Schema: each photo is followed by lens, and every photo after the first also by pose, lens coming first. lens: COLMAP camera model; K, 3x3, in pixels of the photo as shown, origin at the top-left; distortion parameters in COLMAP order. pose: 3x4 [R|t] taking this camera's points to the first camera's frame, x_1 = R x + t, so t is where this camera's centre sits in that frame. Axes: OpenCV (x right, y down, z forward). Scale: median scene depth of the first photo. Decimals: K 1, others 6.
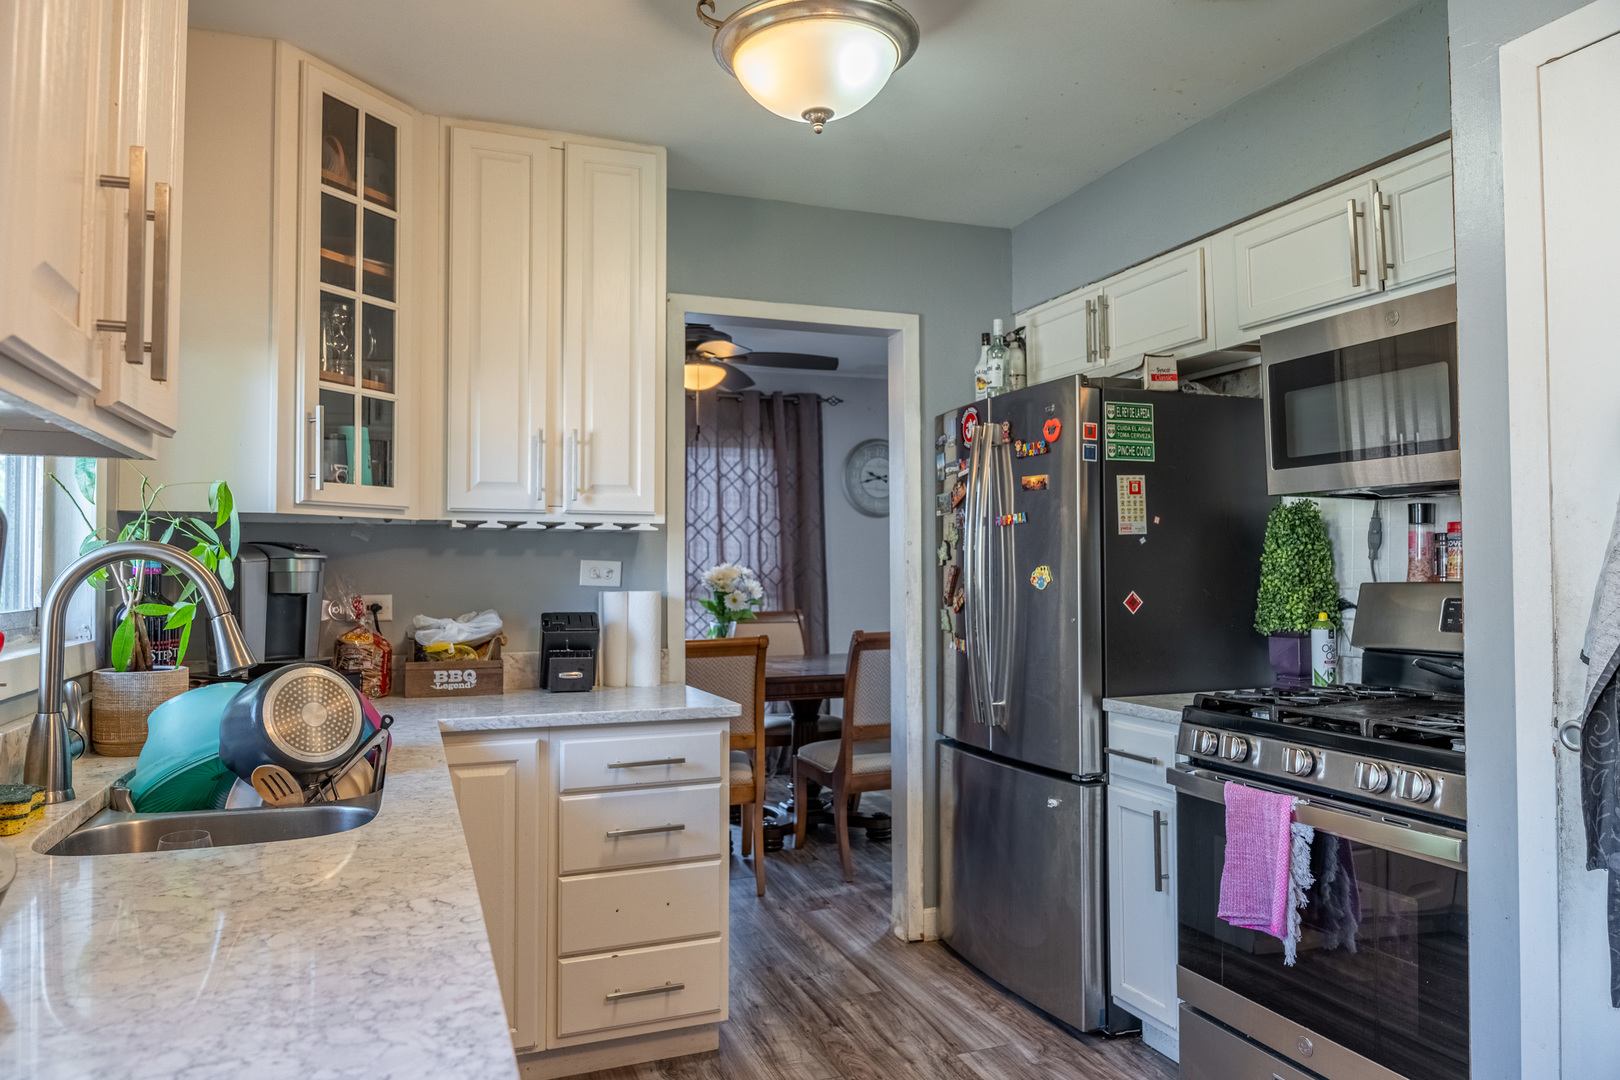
lens RADIAL K [[1077.9, 0, 805.1], [0, 1077.9, 539.9], [0, 0, 1]] dist [-0.009949, -0.000206]
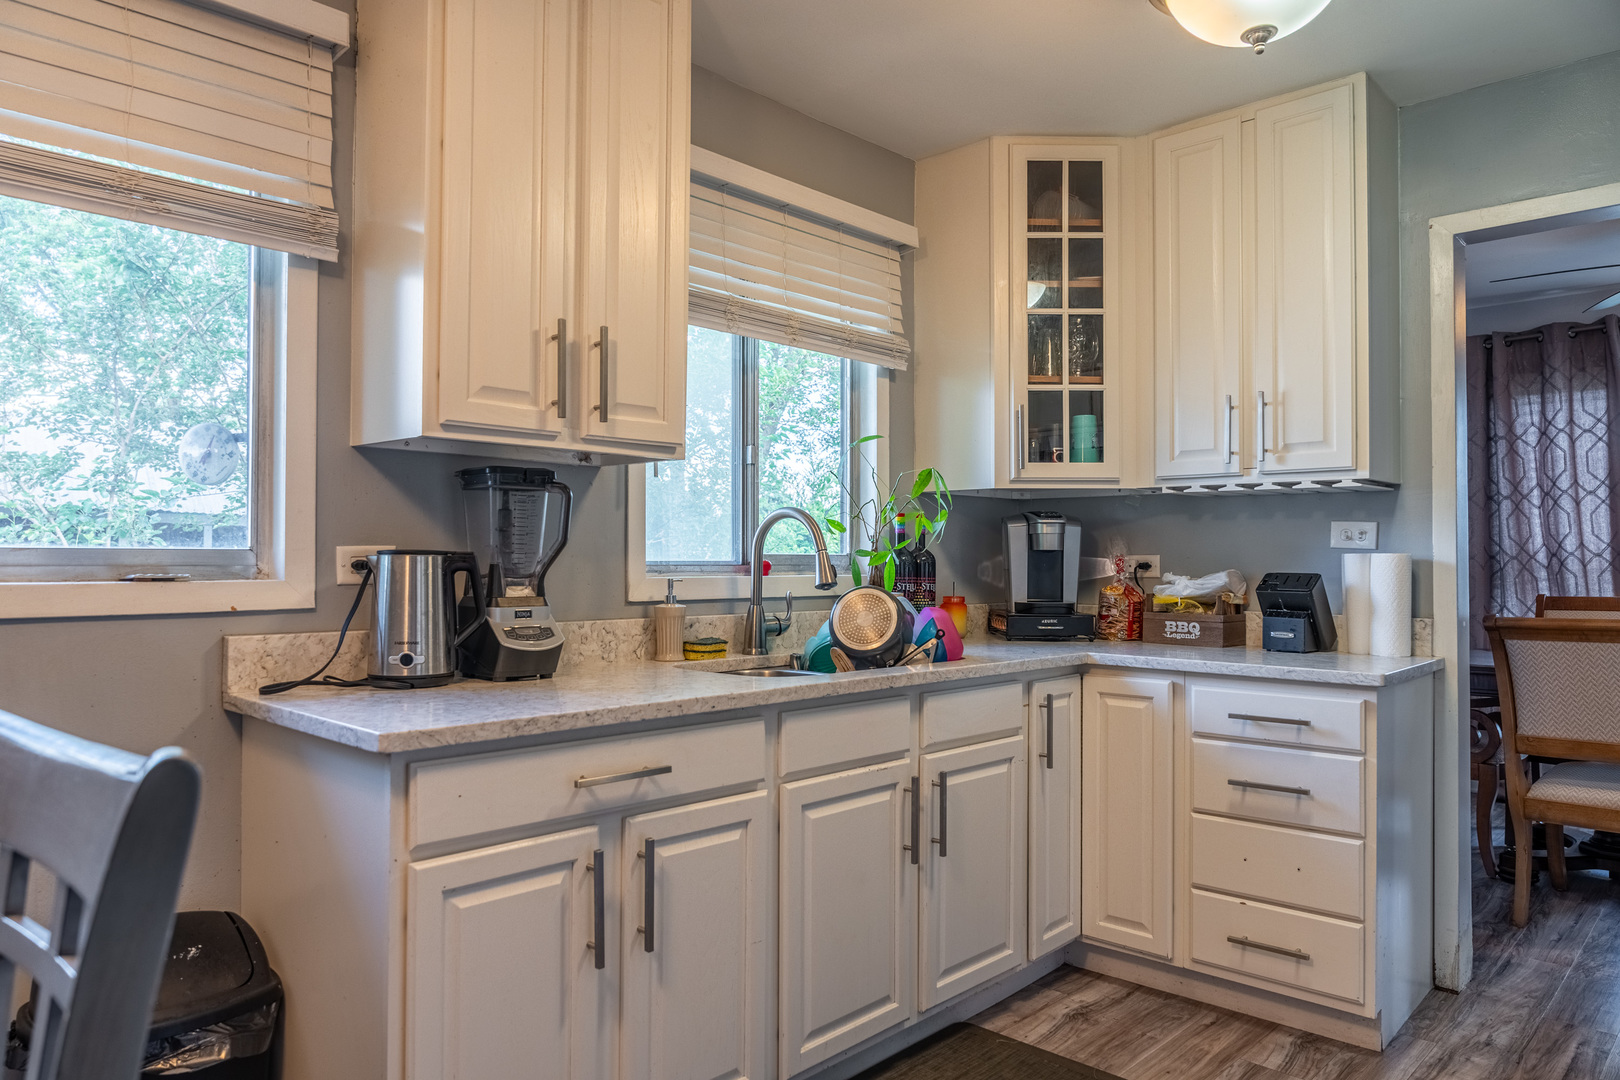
lens RADIAL K [[1077.9, 0, 797.3], [0, 1077.9, 543.0], [0, 0, 1]] dist [-0.009949, -0.000206]
pose [[0.423388, -0.010497, -0.905888, 0.524263], [0.017289, 0.999844, -0.003506, 0.037049], [0.905784, -0.014178, 0.423503, 0.171660]]
